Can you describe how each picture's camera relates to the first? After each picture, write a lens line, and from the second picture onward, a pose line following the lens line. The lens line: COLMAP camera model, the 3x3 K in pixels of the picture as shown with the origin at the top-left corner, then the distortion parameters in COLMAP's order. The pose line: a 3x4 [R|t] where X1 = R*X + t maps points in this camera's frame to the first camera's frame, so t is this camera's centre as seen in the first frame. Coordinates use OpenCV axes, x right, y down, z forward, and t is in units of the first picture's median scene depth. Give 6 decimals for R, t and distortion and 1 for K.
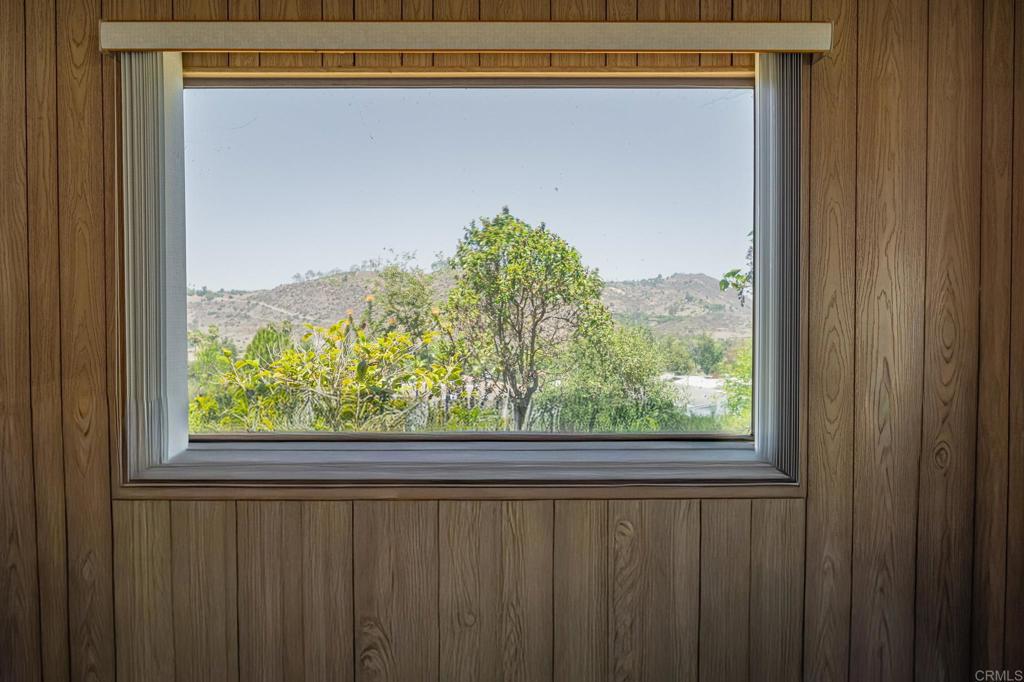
lens RADIAL K [[687.8, 0, 512.0], [0, 687.8, 341.0], [0, 0, 1]] dist [0.001932, 0.001933]
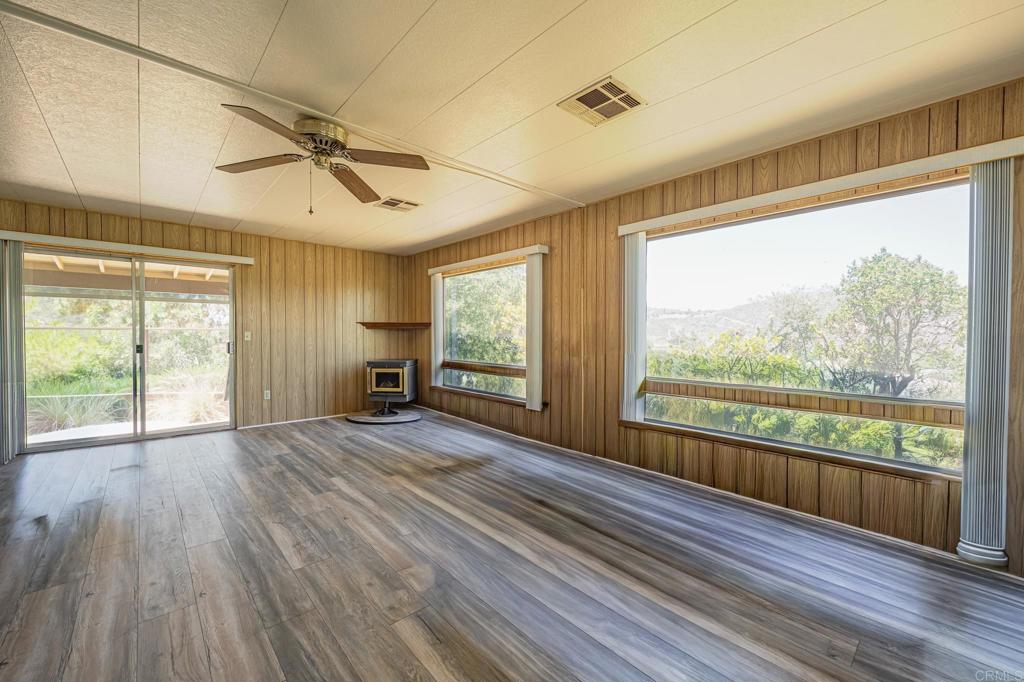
lens RADIAL K [[406.7, 0, 512.0], [0, 406.7, 341.0], [0, 0, 1]] dist [0.000185, 0.000056]
pose [[0.676824, 0.011648, -0.736053, 0.315617], [-0.011813, 0.999918, 0.004961, 0.004691], [0.736050, 0.005337, 0.676906, -0.415814]]
